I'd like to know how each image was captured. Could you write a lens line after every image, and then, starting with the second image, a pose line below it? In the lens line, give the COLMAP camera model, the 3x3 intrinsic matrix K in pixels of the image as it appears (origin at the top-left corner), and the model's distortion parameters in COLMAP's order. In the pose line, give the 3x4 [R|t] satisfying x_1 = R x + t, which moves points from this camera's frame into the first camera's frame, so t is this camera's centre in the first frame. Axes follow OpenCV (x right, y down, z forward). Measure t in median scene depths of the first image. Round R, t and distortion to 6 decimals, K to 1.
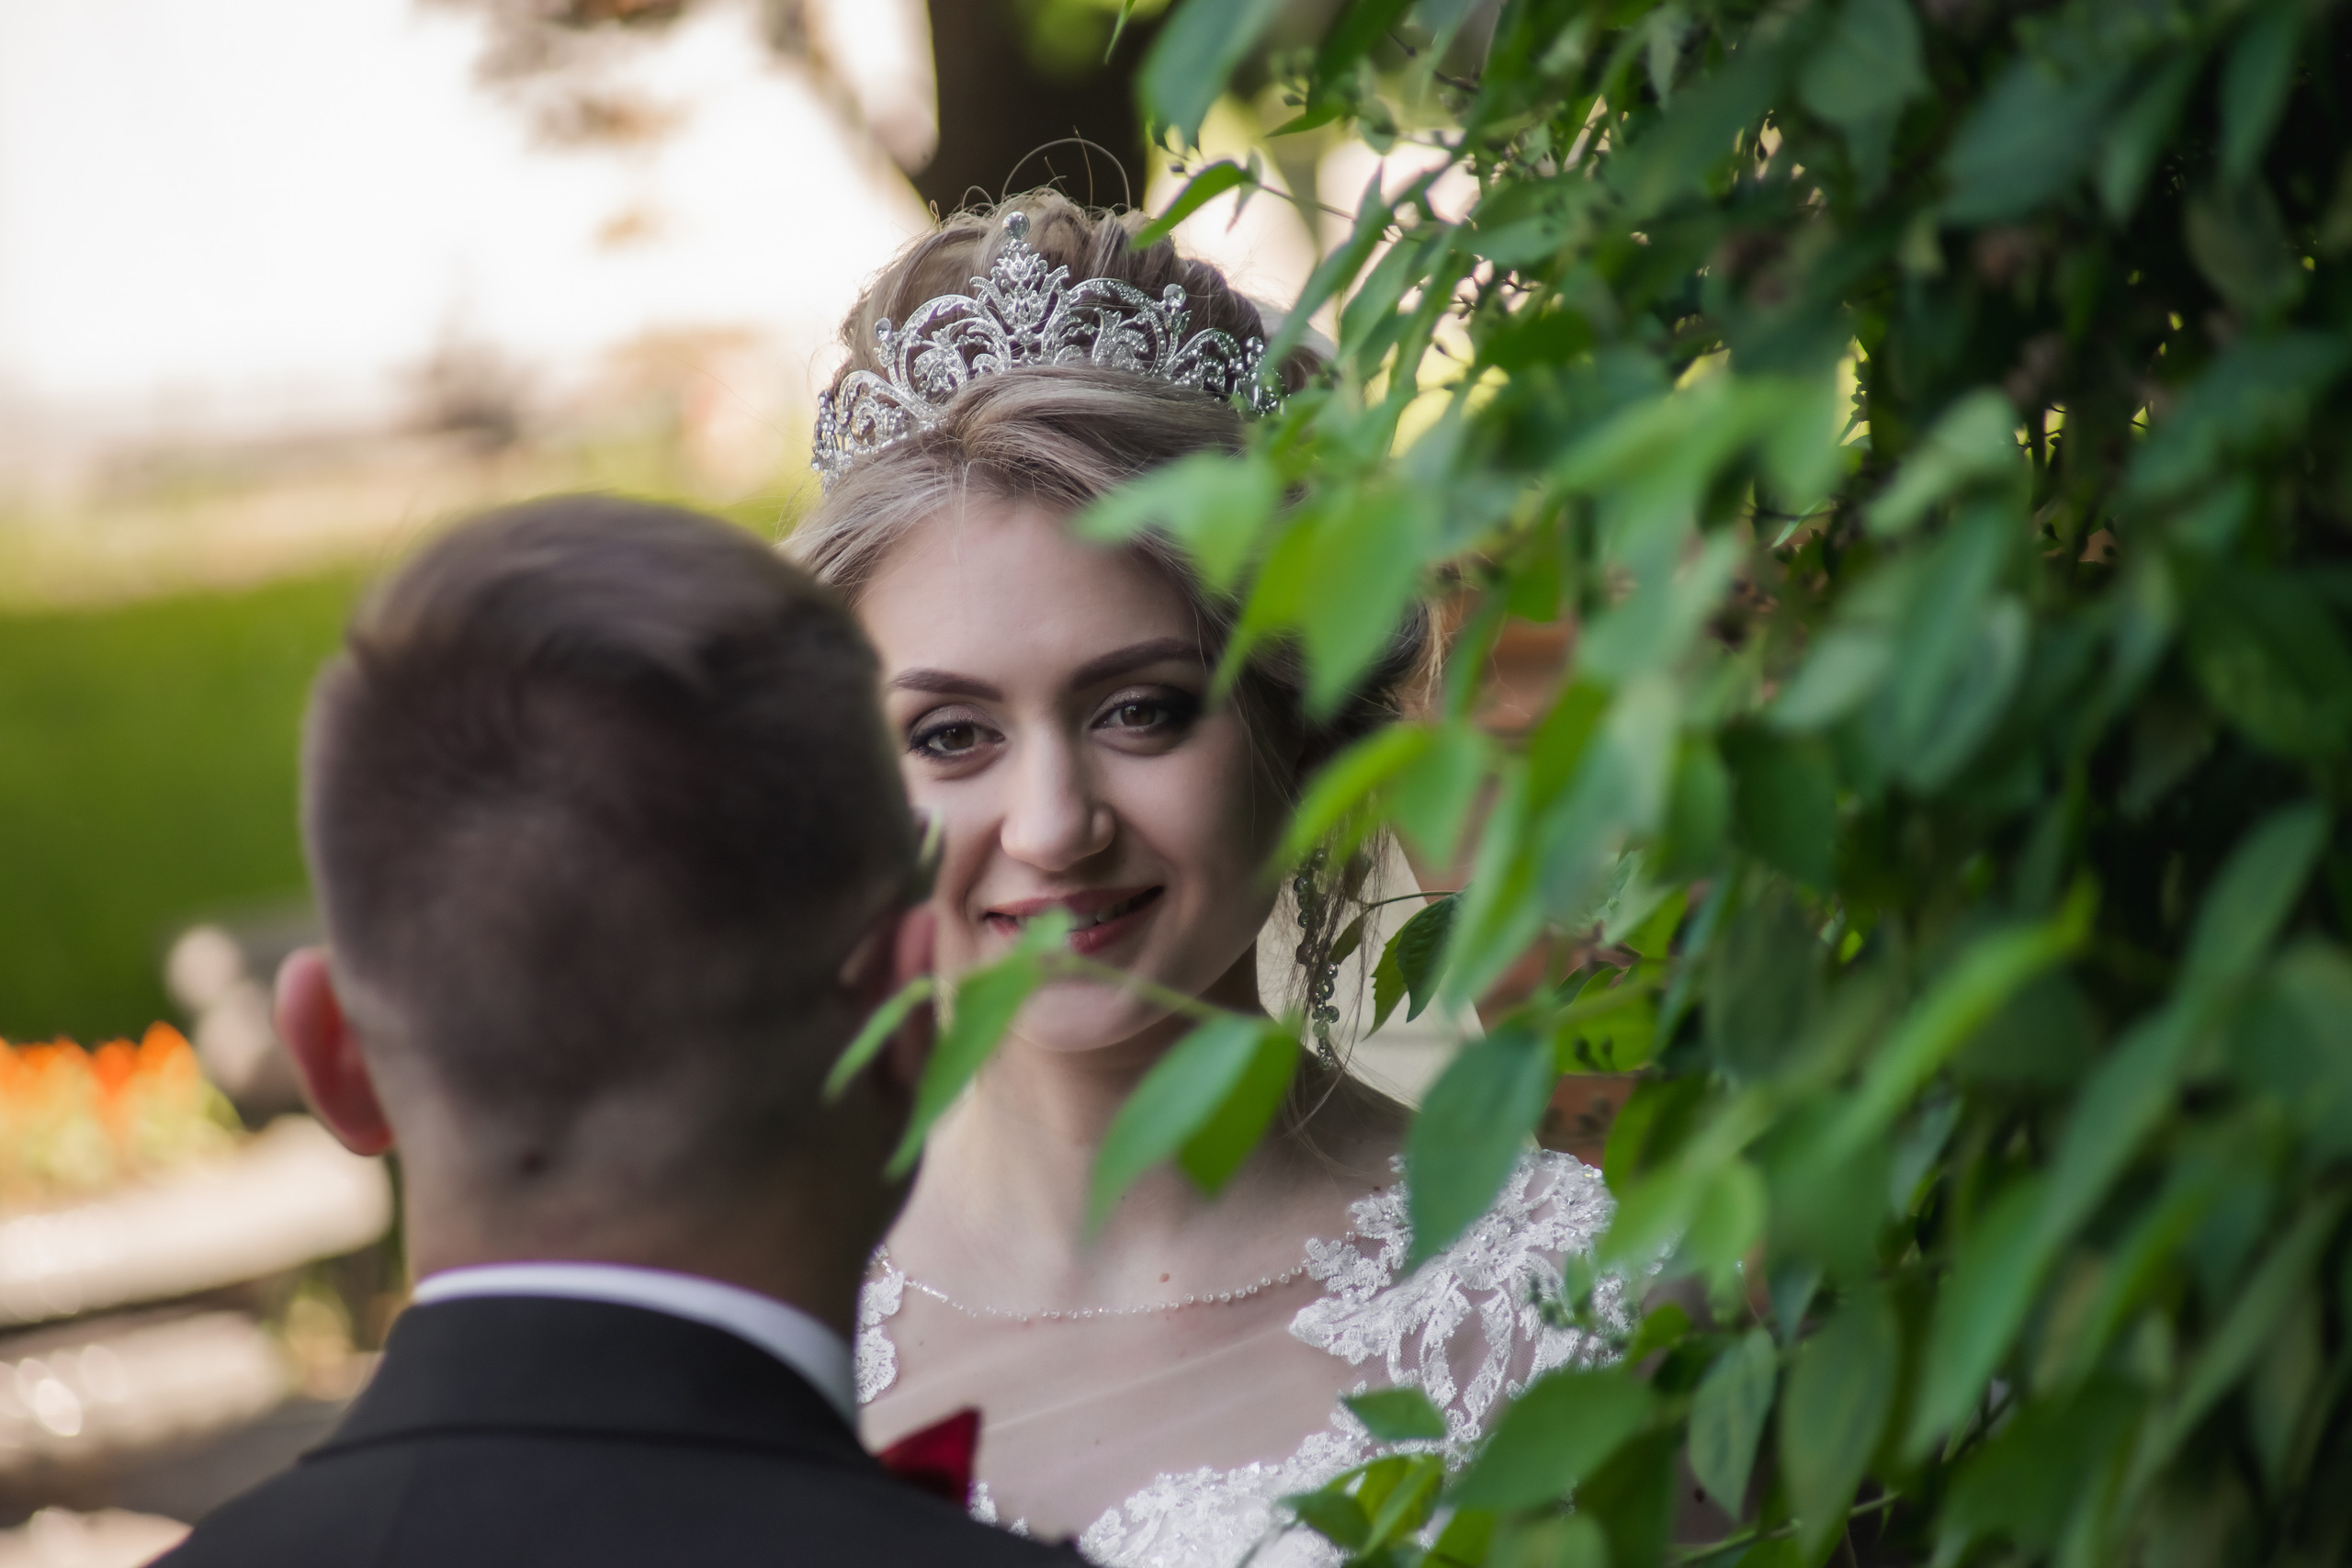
lens RADIAL K [[16363.0, 0, 1177.6], [0, 16363.0, 780.7], [0, 0, 1]] dist [1.908605, 0.000000]
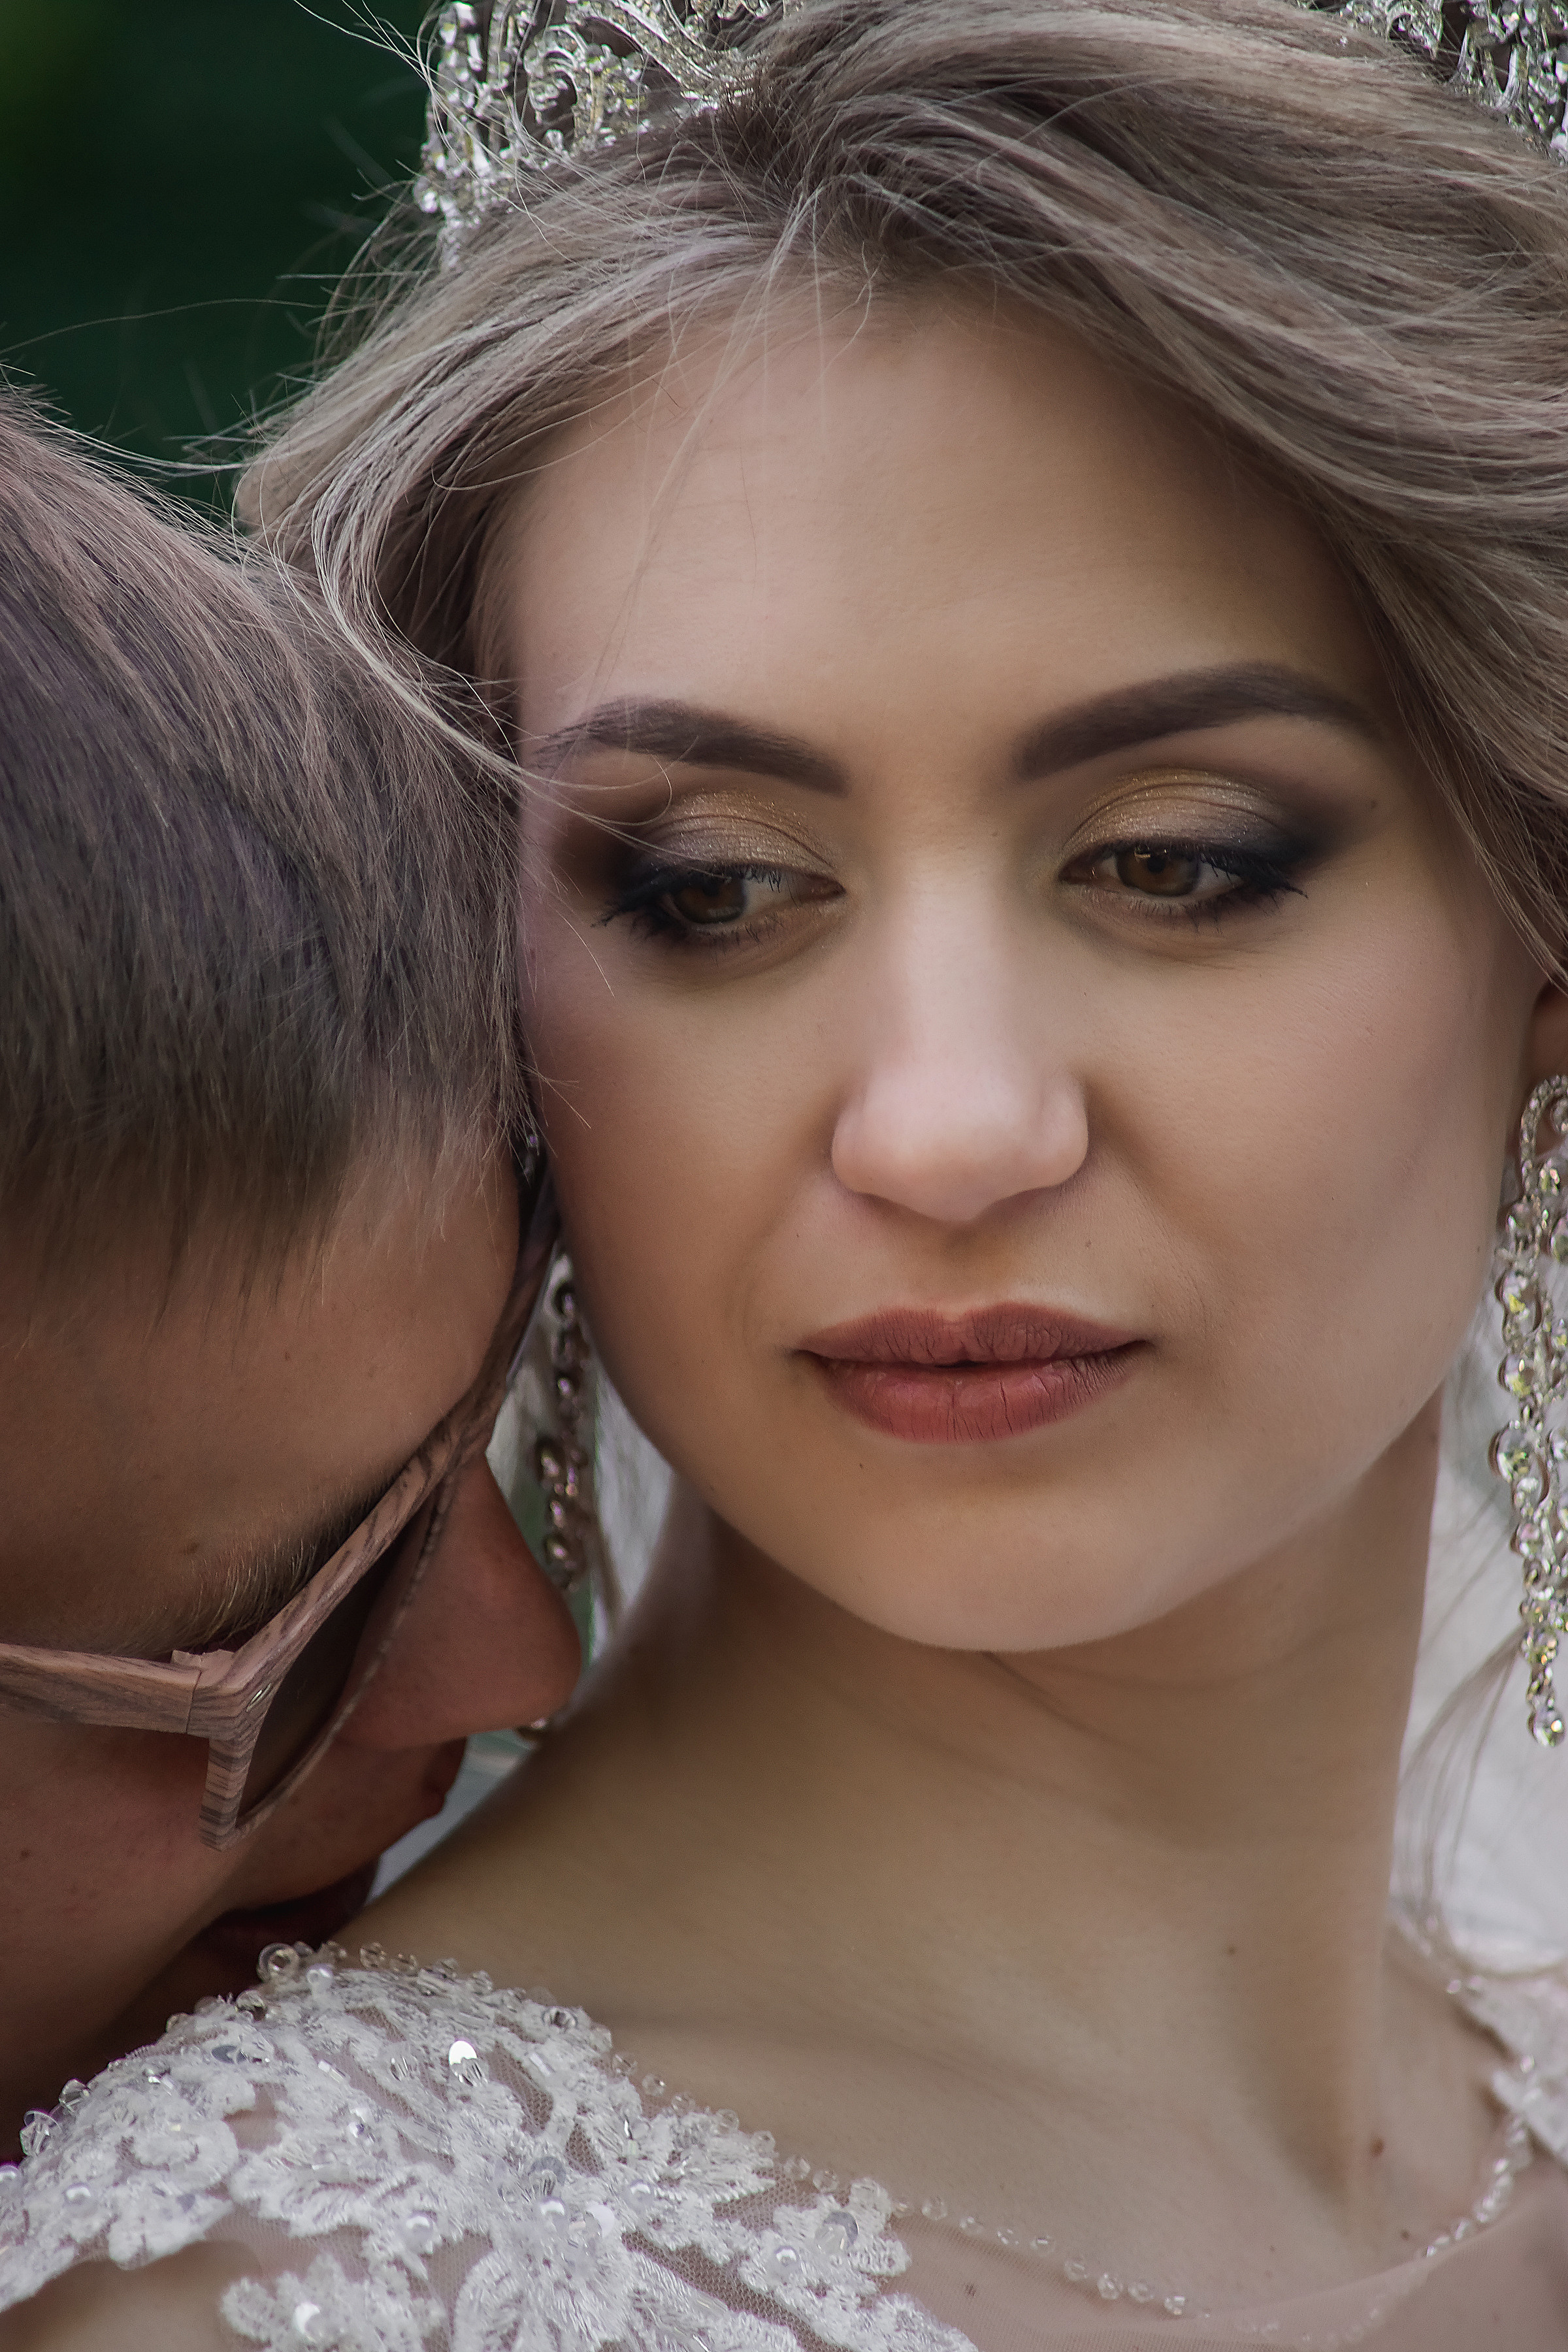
lens RADIAL K [[16364.6, 0, 778.8], [0, 16364.6, 1175.4], [0, 0, 1]] dist [1.908605, 0.000000]
pose [[0.998233, 0.059399, -0.001606, -0.011208], [-0.059300, 0.997569, 0.036597, -0.010174], [0.003776, -0.036437, 0.999329, 0.590264]]
